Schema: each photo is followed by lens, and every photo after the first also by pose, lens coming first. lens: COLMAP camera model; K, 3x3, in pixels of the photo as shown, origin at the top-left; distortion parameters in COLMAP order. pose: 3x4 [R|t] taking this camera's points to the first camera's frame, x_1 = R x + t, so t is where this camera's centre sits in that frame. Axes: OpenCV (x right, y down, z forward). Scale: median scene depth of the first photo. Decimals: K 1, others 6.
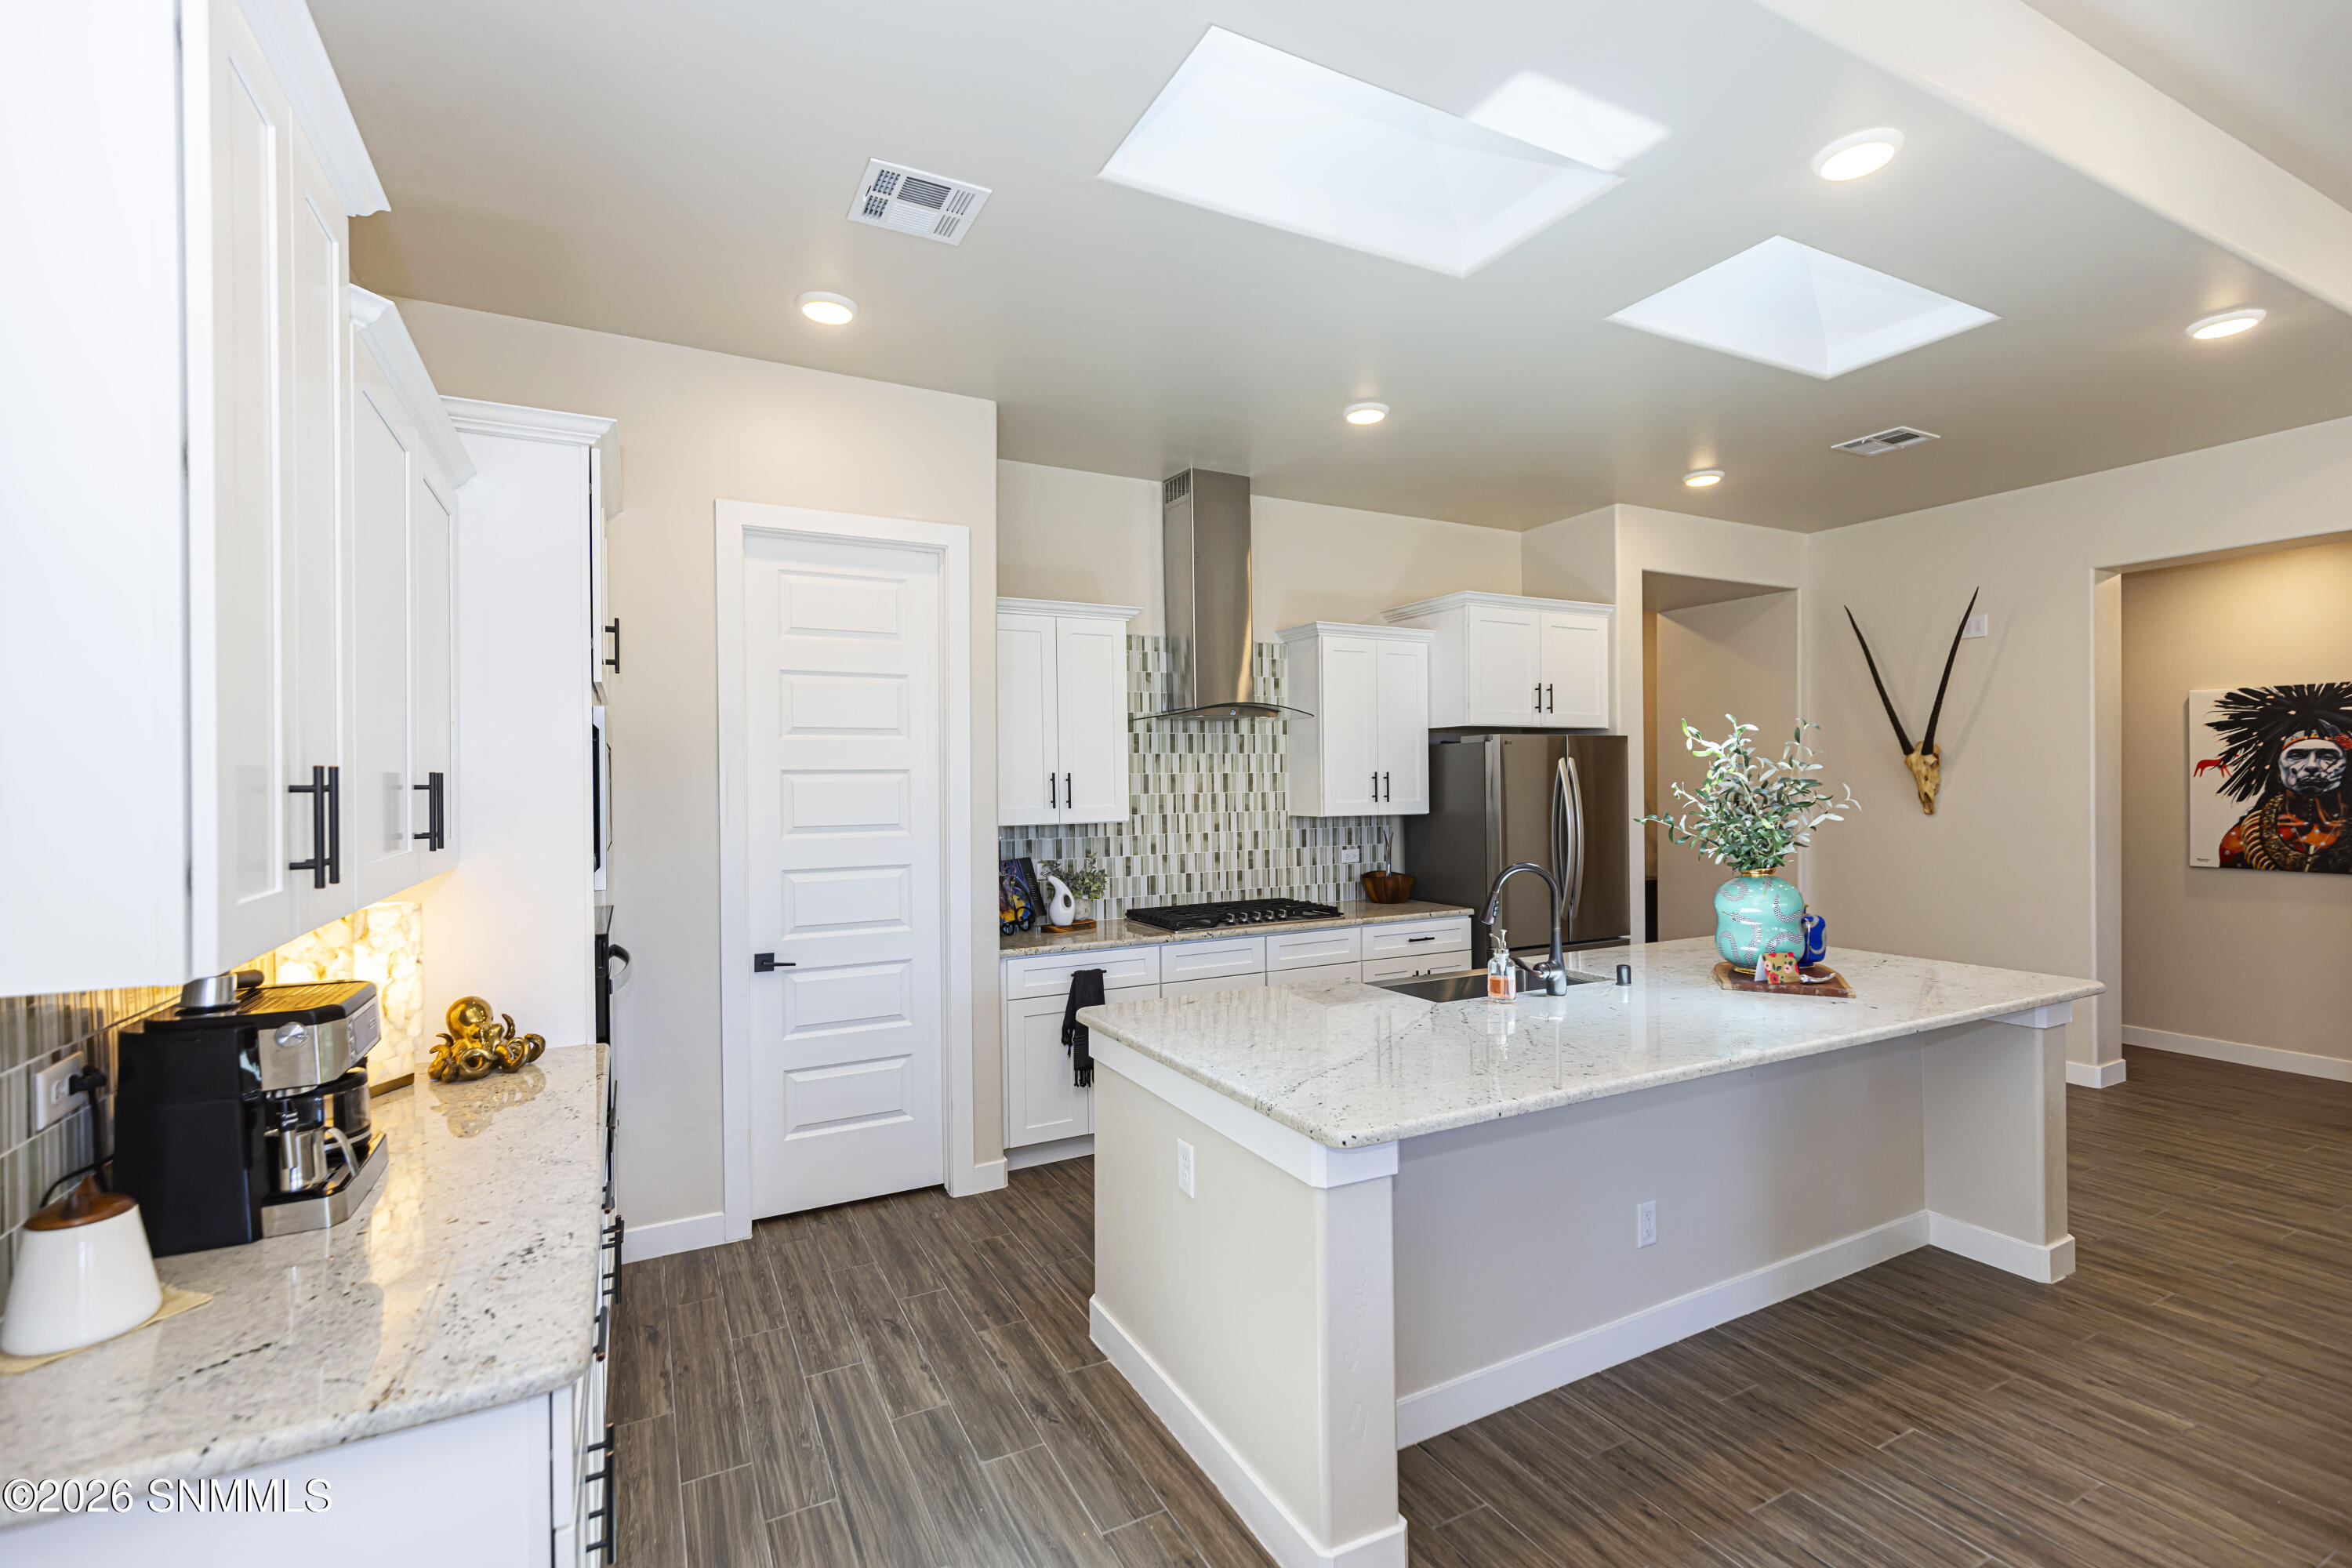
lens RADIAL K [[1049.1, 0, 1180.8], [0, 1049.1, 784.2], [0, 0, 1]] dist [0.009981, -0.001390]
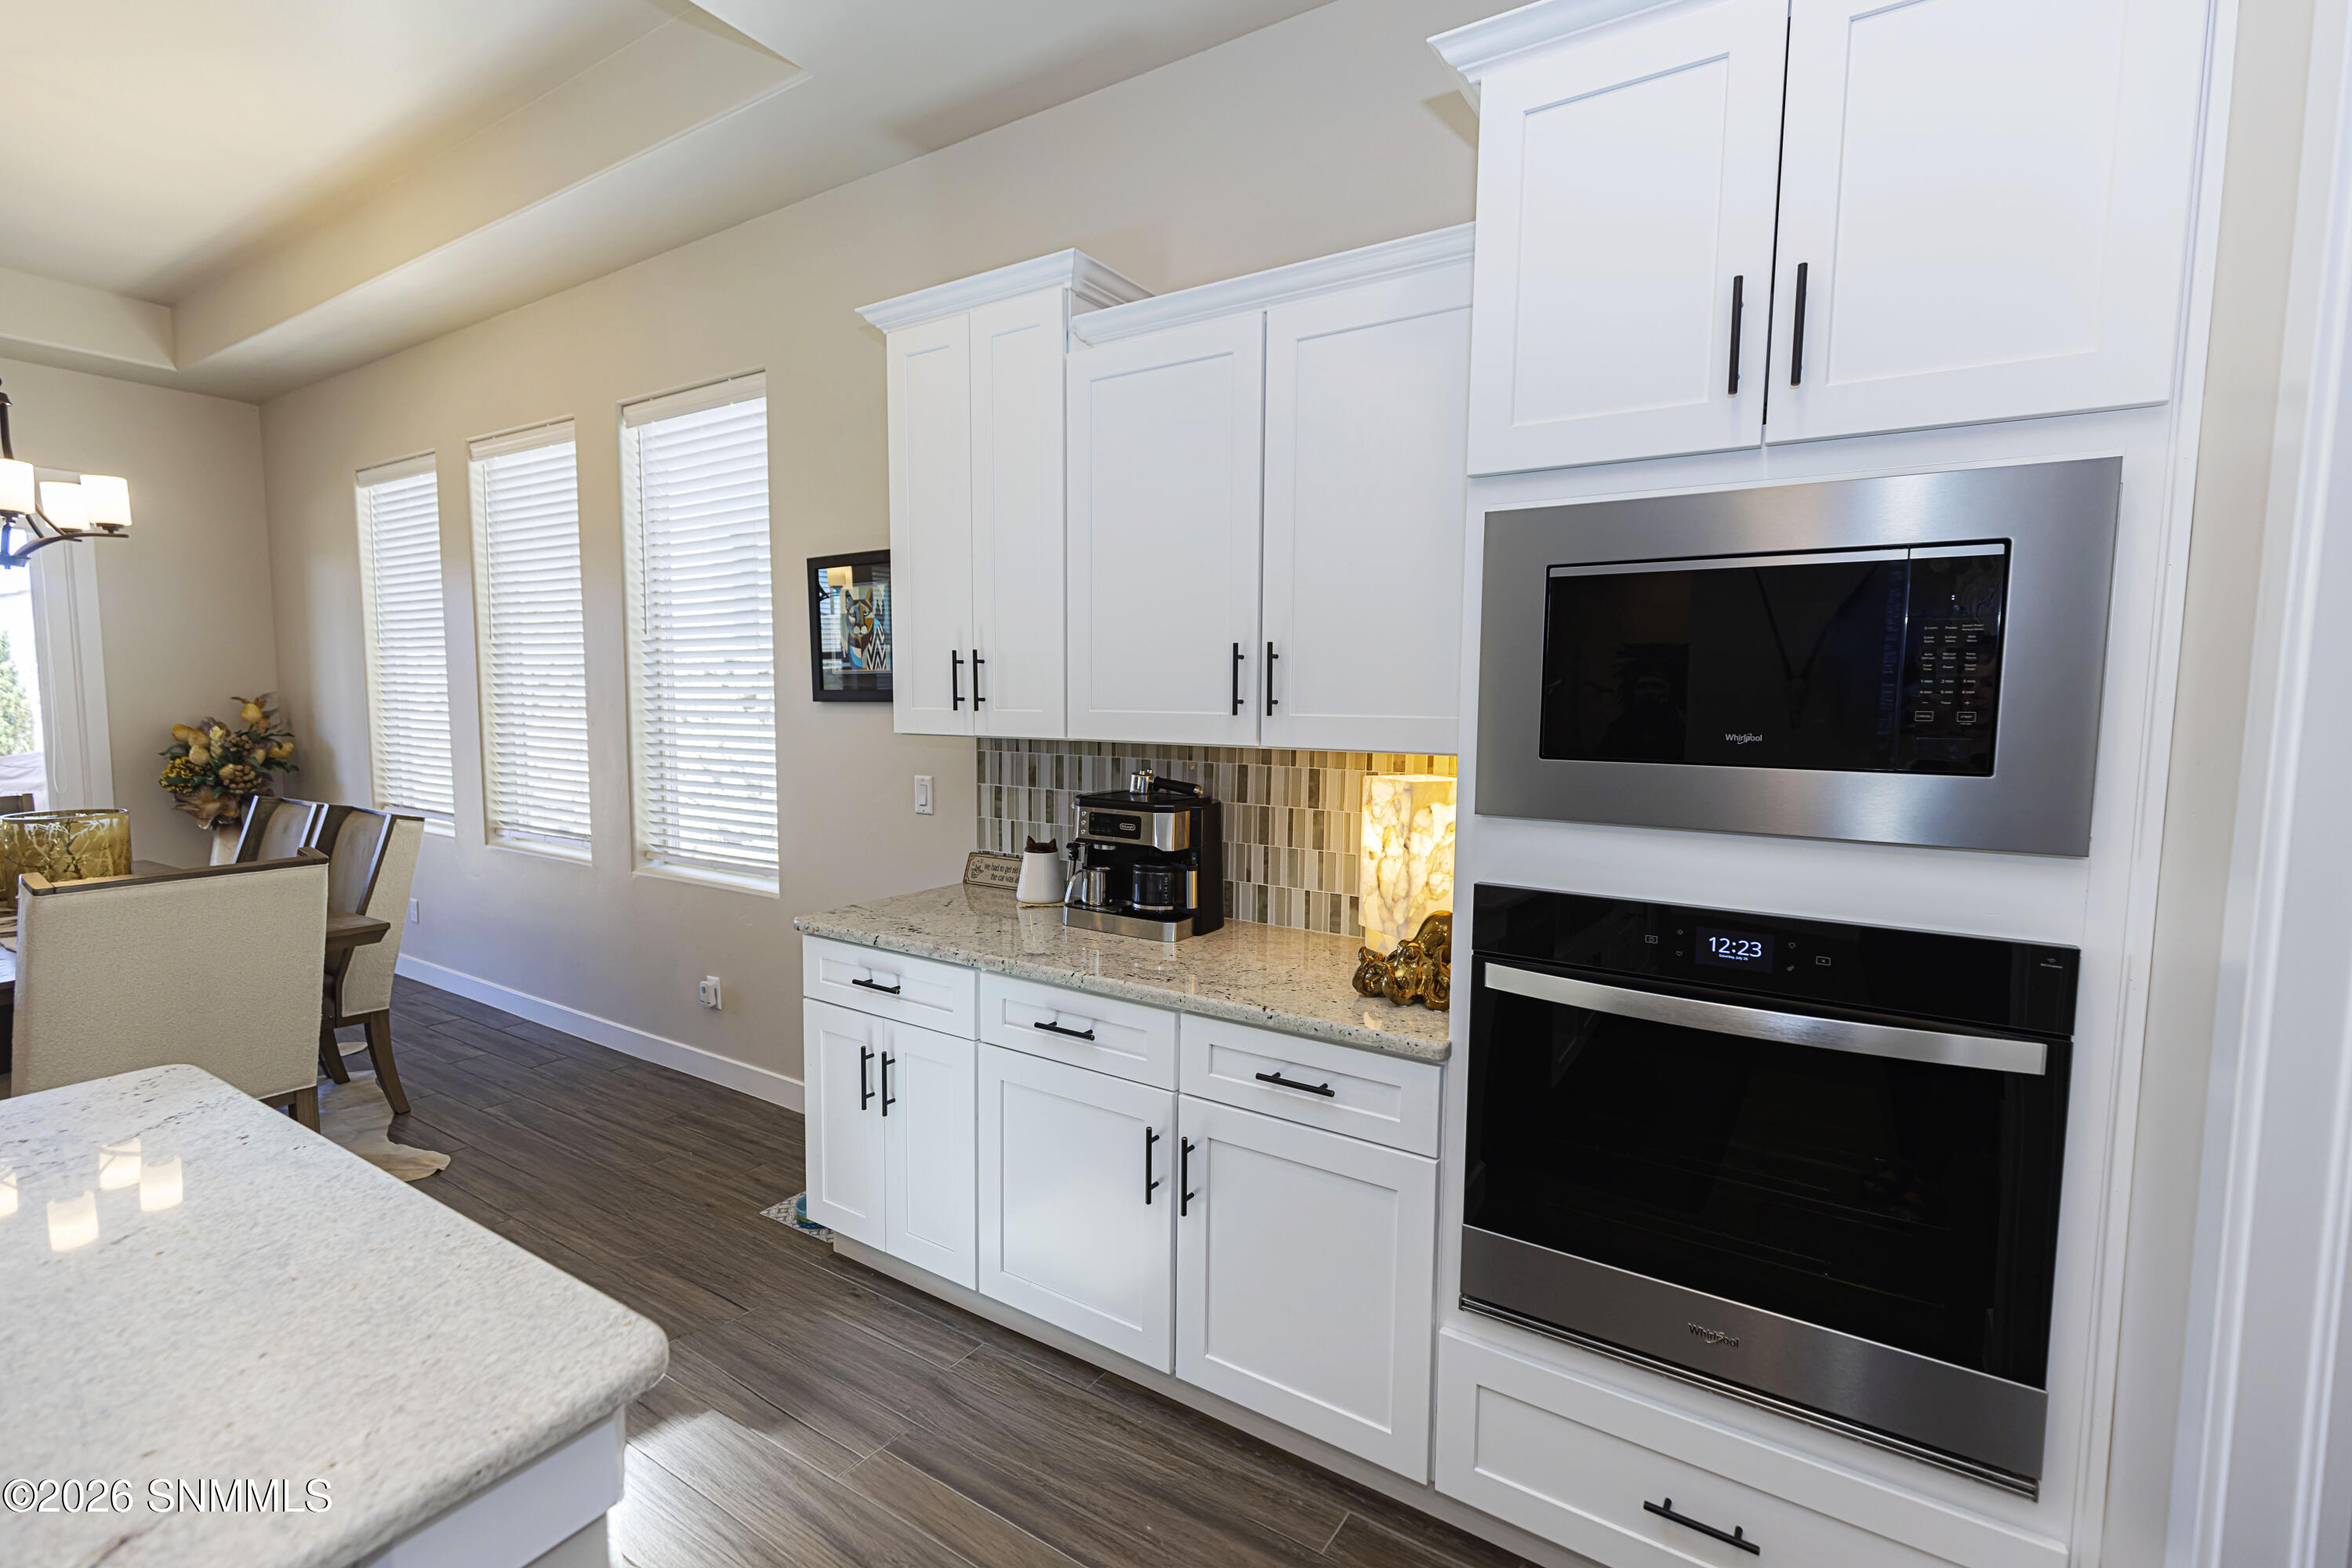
lens RADIAL K [[1049.1, 0, 1187.9], [0, 1049.1, 787.7], [0, 0, 1]] dist [0.009981, -0.001390]
pose [[-0.869037, 0.048421, -0.492371, -0.051352], [0.000776, 0.995331, 0.096514, 0.013574], [0.494746, 0.083492, -0.865018, 0.789186]]
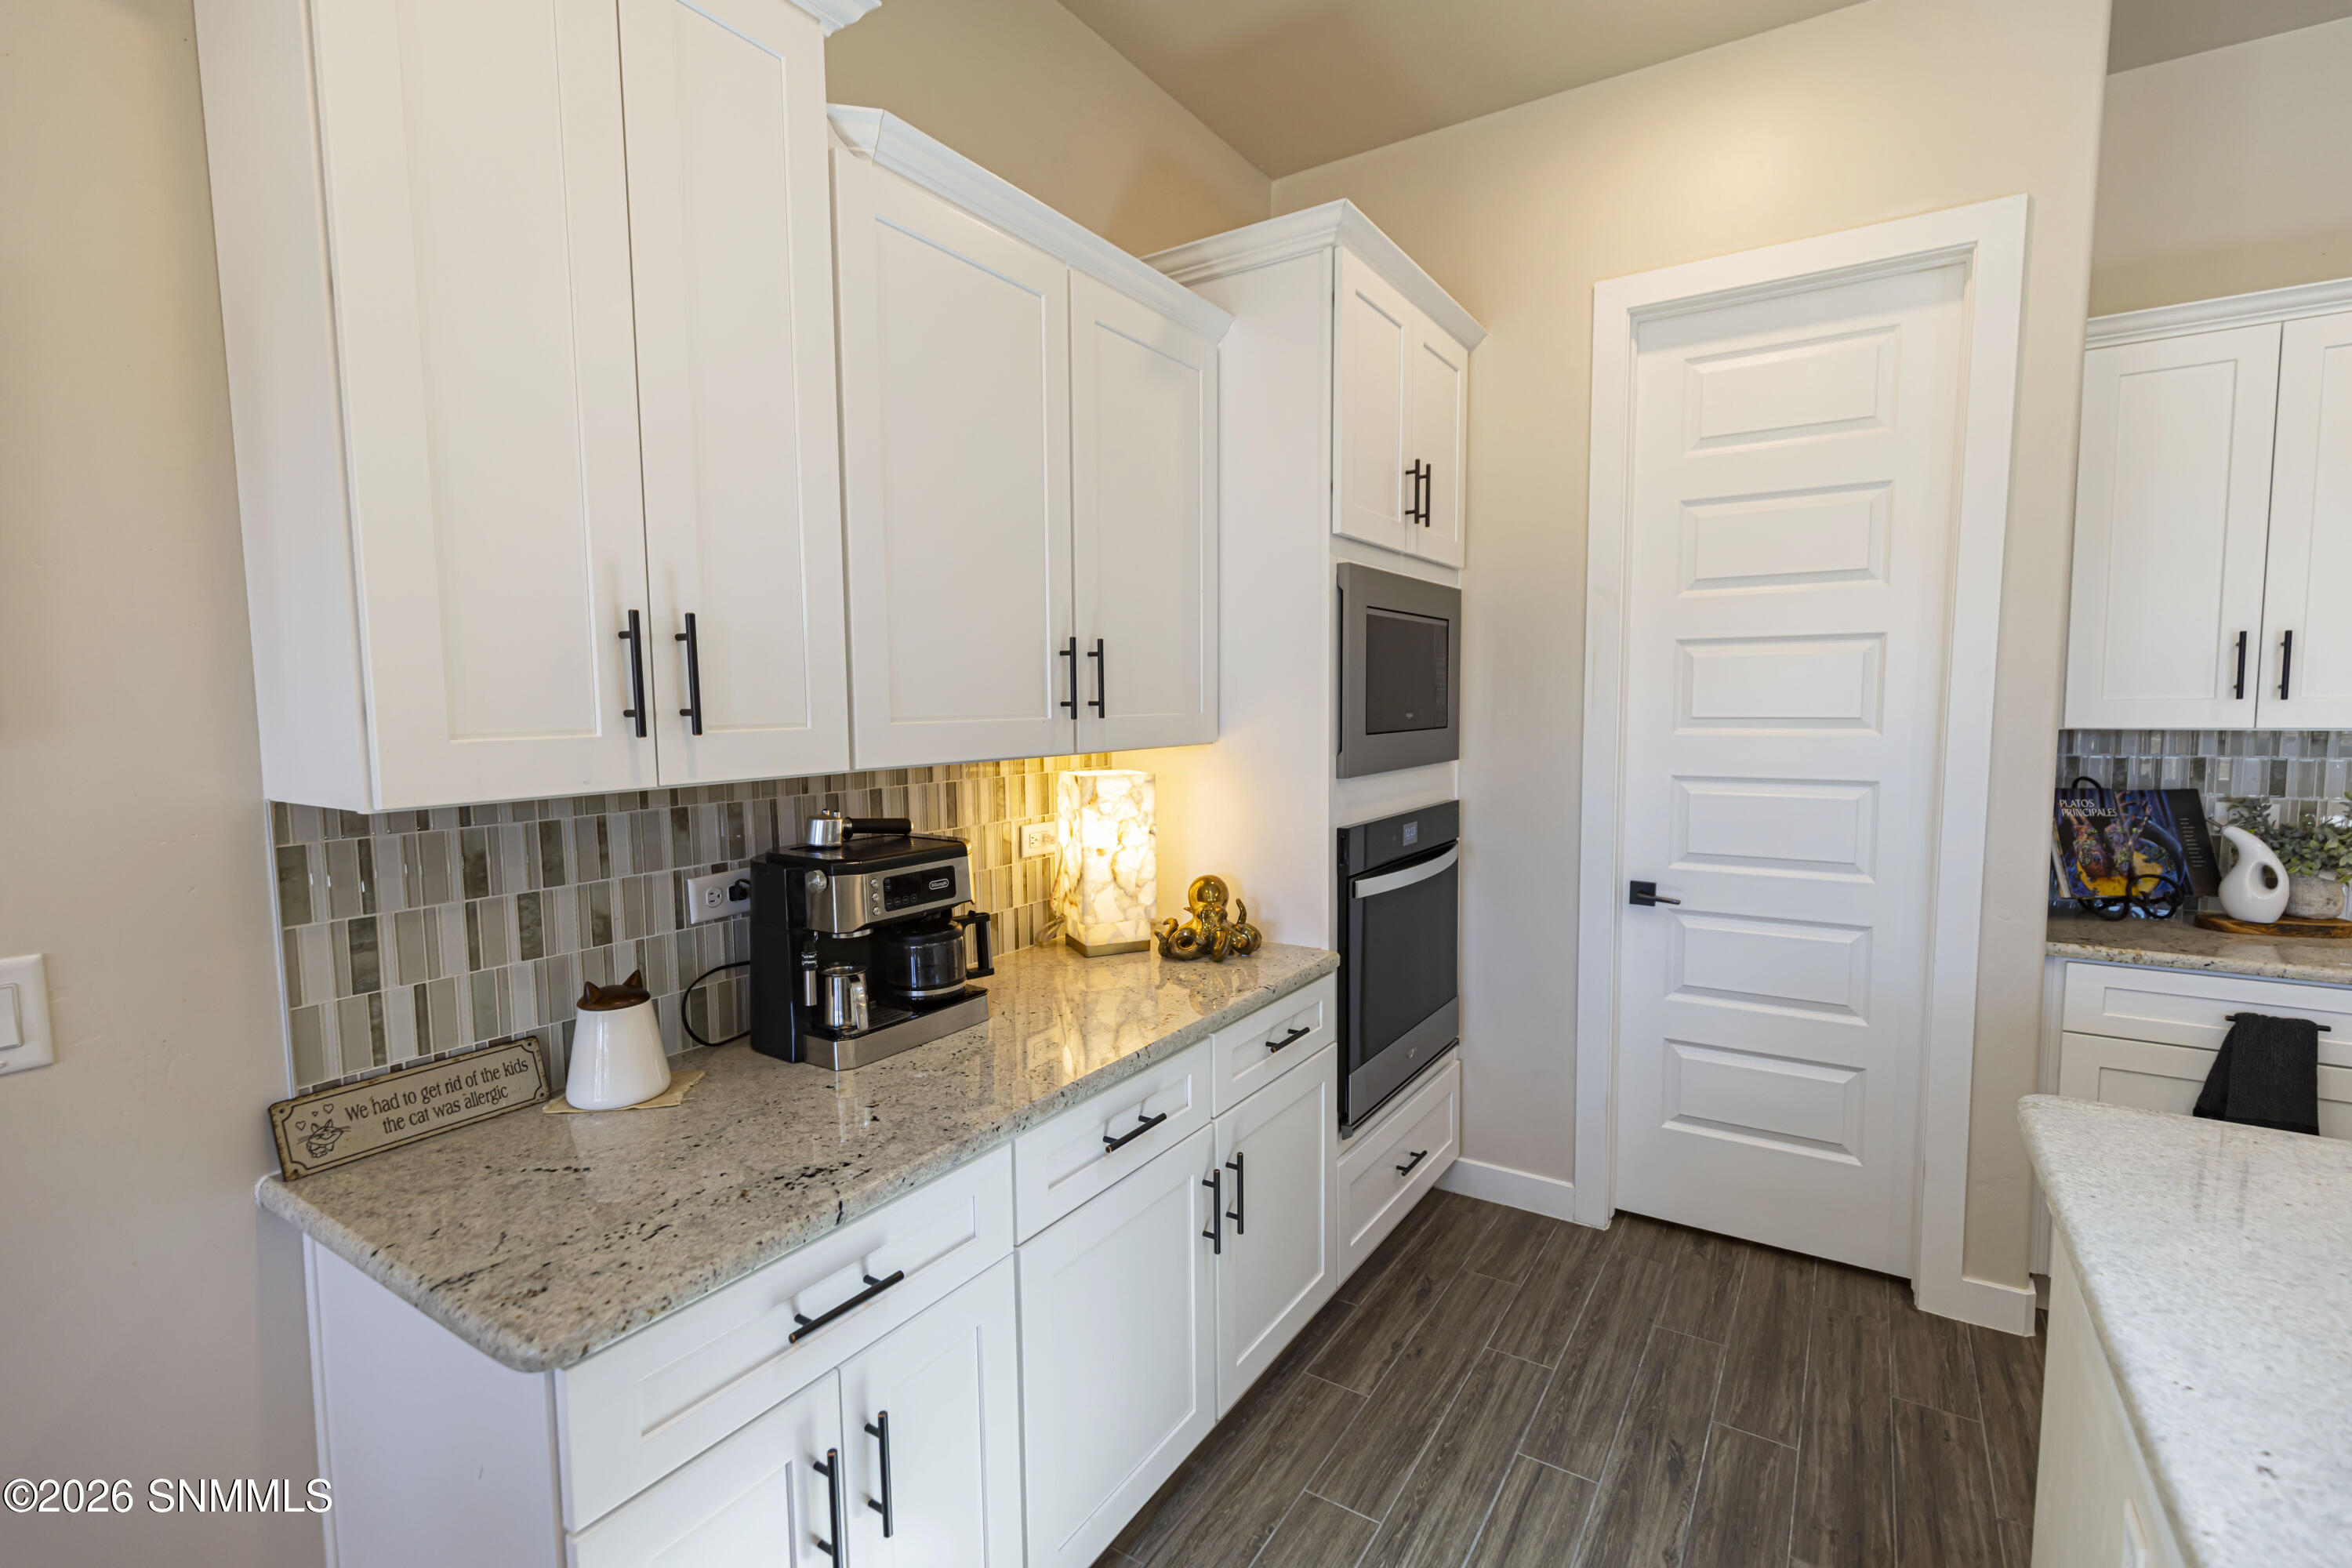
lens RADIAL K [[1049.1, 0, 1190.9], [0, 1049.1, 786.3], [0, 0, 1]] dist [0.009981, -0.001390]
pose [[0.494497, 0.079862, -0.865503, 0.074208], [0.002106, 0.995657, 0.093075, 0.014405], [0.869177, -0.047848, 0.492181, 0.252620]]
